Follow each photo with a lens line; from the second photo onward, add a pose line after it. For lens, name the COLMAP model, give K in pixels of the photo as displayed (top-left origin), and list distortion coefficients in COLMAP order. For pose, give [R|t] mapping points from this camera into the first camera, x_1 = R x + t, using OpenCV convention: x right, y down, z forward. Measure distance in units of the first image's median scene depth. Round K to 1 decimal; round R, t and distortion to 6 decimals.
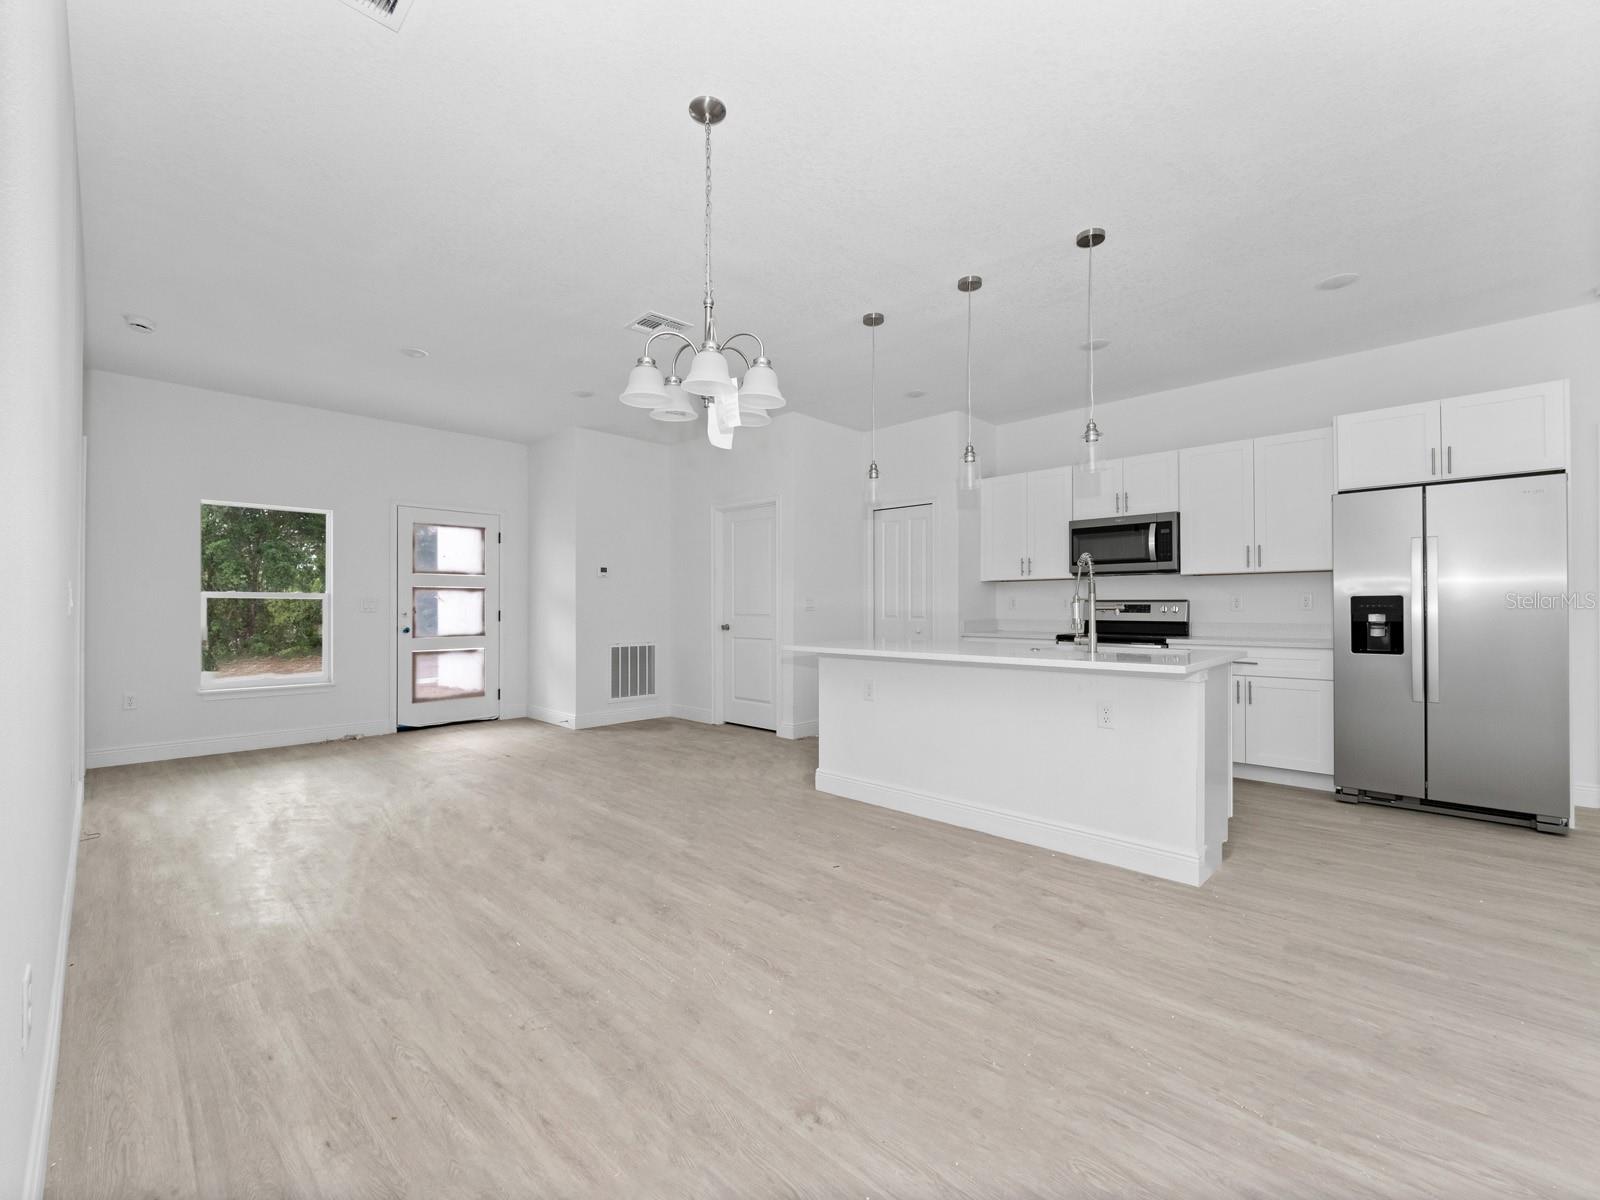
lens RADIAL K [[684.3, 0, 787.6], [0, 684.3, 603.3], [0, 0, 1]] dist [-0.010397, -0.000040]
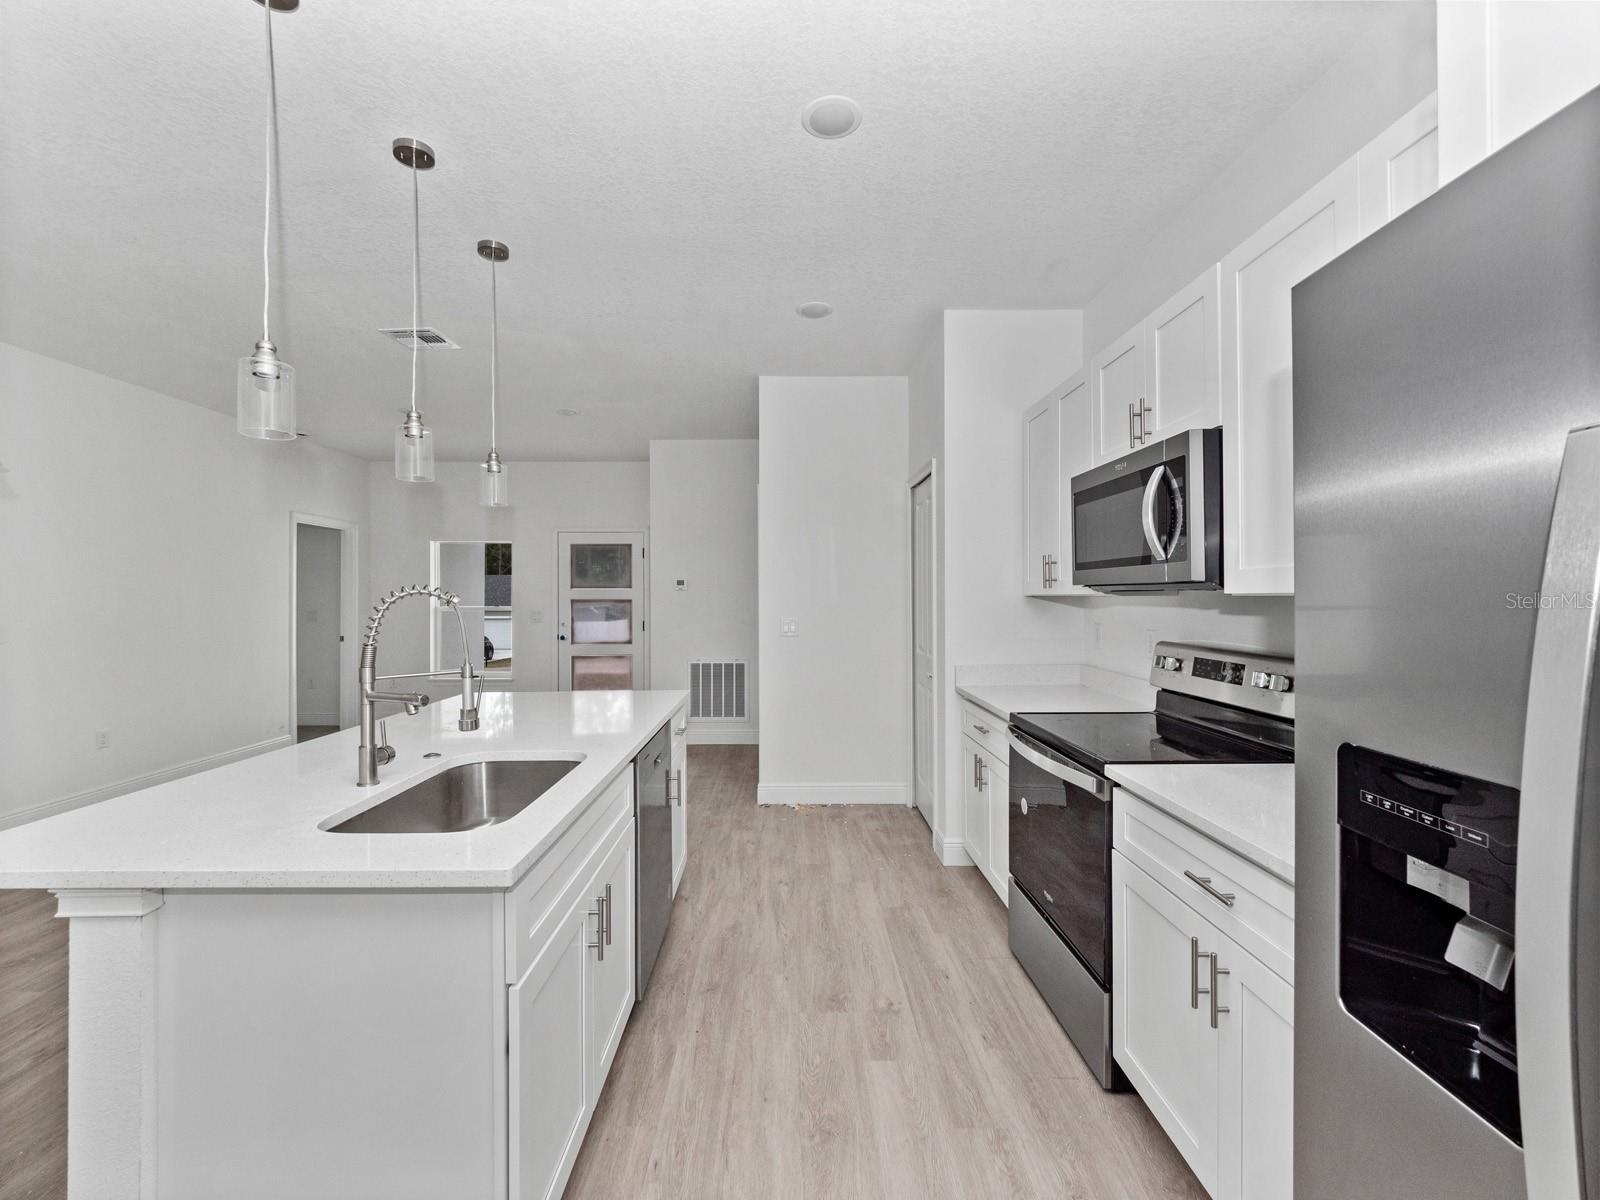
lens RADIAL K [[672.7, 0, 789.1], [0, 672.7, 596.3], [0, 0, 1]] dist [-0.011109, -0.000042]
pose [[0.706352, 0.001119, -0.707860, 0.796419], [0.003924, 0.999977, 0.005496, -0.053364], [0.707850, -0.006660, 0.706331, 0.687938]]
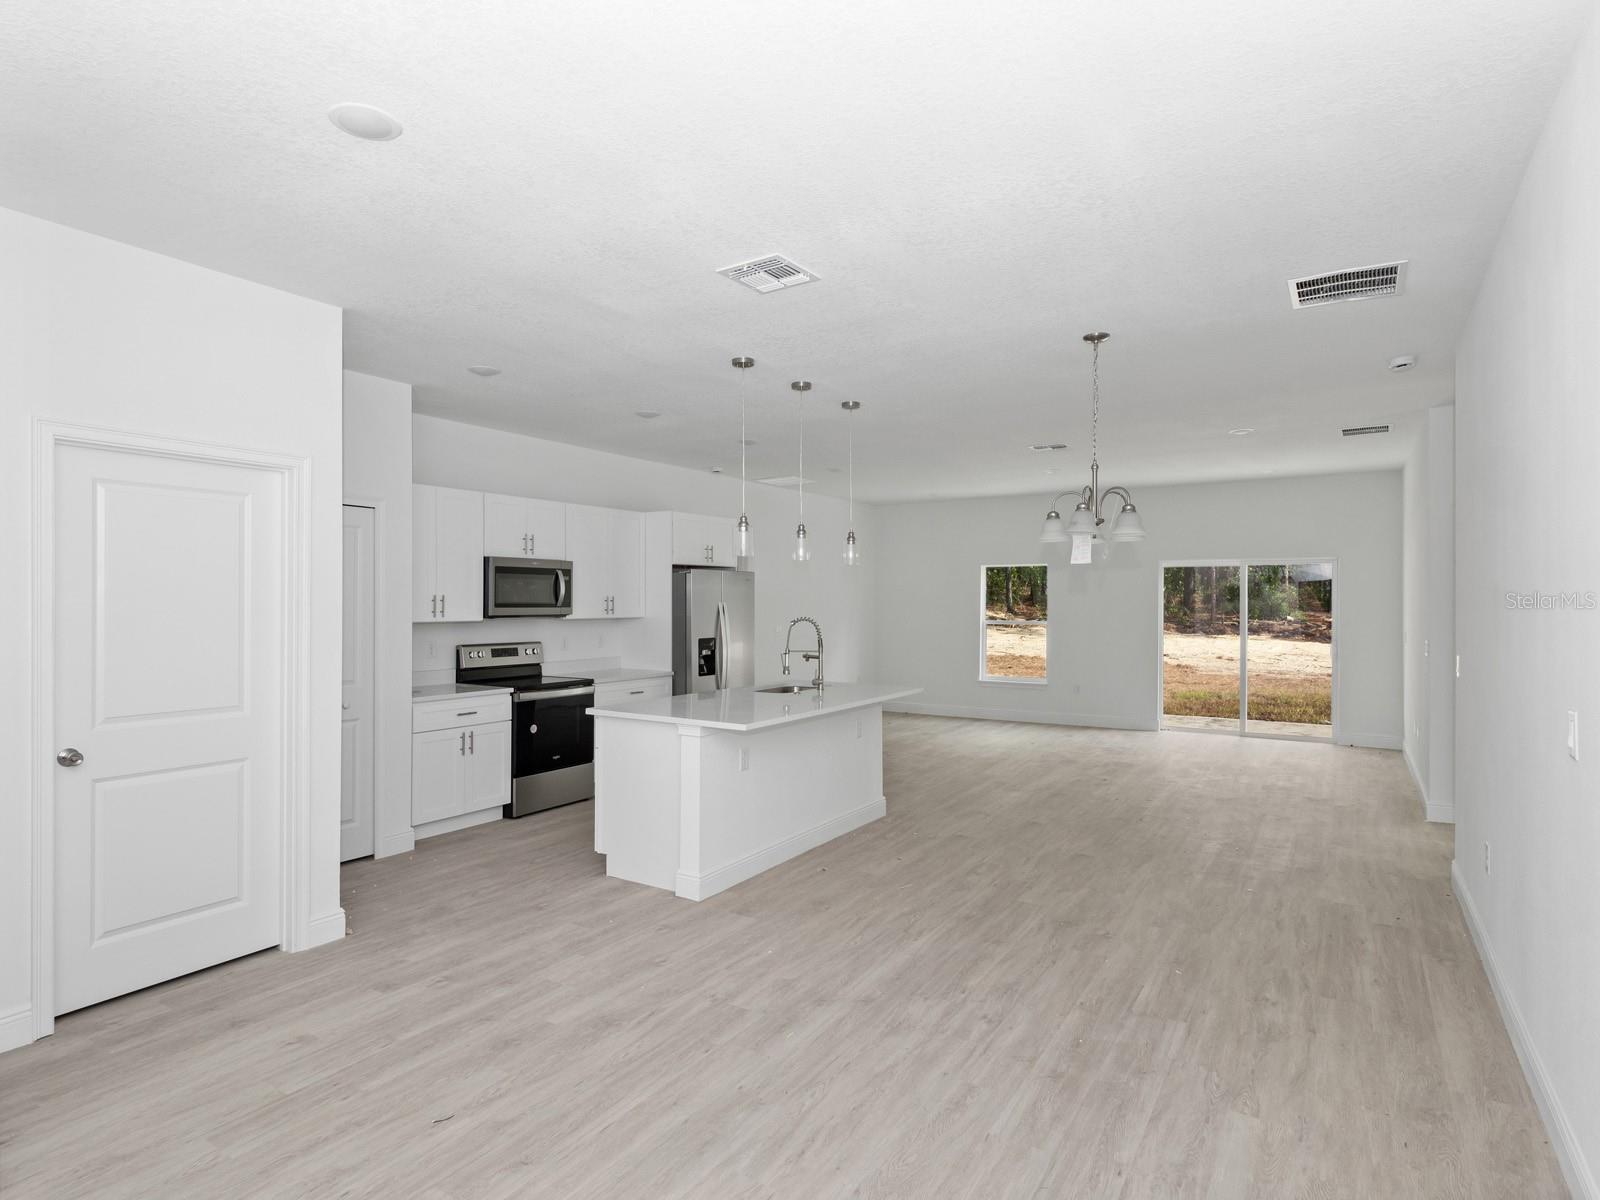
lens RADIAL K [[868.5, 0, 800.0], [0, 868.5, 600.0], [0, 0, 1]] dist [0.001213, -0.000451]
pose [[-0.217911, 0.004231, 0.975959, -0.999390], [-0.004609, 0.999975, -0.005364, -0.079371], [-0.975958, -0.005667, -0.217886, 1.123303]]
